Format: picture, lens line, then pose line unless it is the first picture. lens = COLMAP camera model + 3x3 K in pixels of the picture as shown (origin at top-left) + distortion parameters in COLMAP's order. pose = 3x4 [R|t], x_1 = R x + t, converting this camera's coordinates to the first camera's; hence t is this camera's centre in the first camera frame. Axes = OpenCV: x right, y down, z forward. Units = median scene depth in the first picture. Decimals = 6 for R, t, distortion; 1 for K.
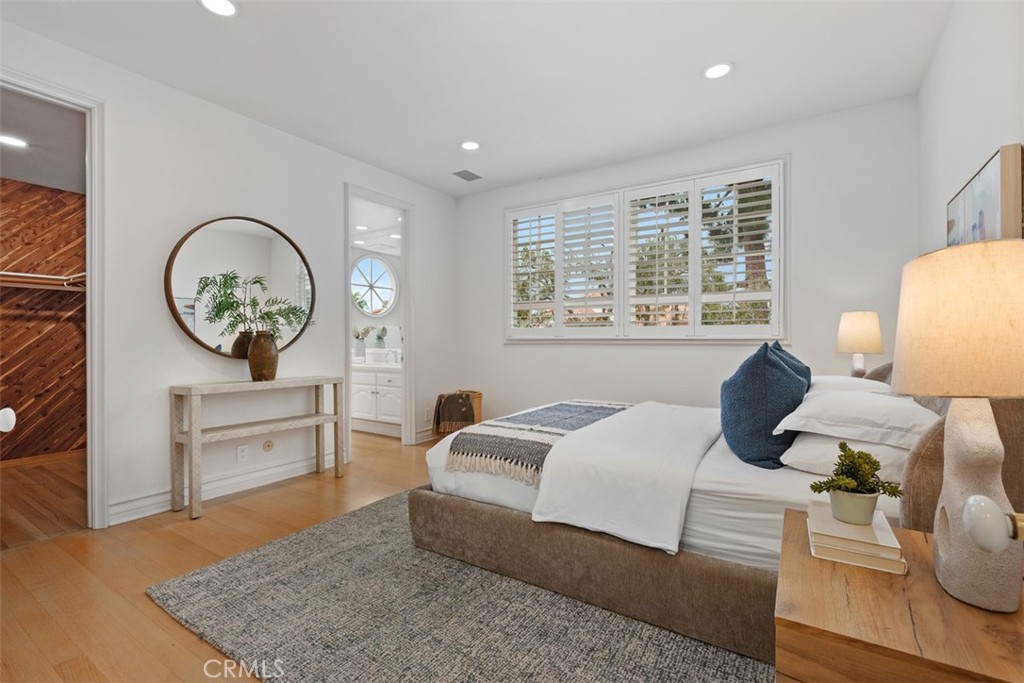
lens RADIAL K [[454.8, 0, 510.2], [0, 454.8, 340.6], [0, 0, 1]] dist [-0.001159, 0.000000]
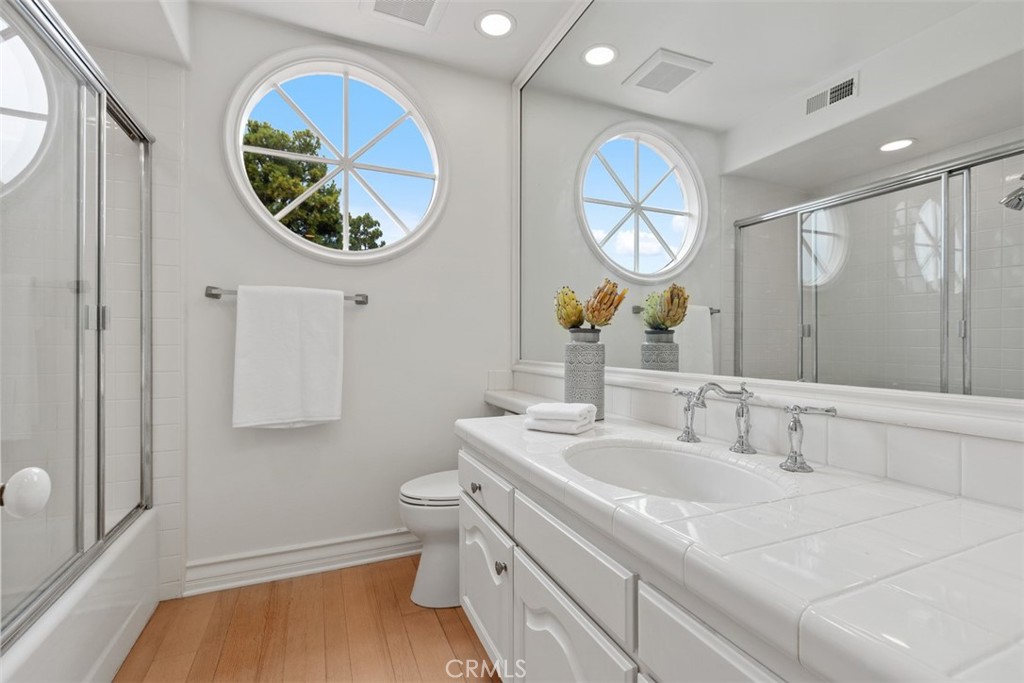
lens RADIAL K [[454.8, 0, 503.8], [0, 454.8, 343.9], [0, 0, 1]] dist [-0.001159, 0.000000]
pose [[0.823591, 0.002856, -0.567177, -0.210437], [-0.008302, 0.999941, -0.007019, 0.005589], [0.567124, 0.010490, 0.823566, 0.728162]]
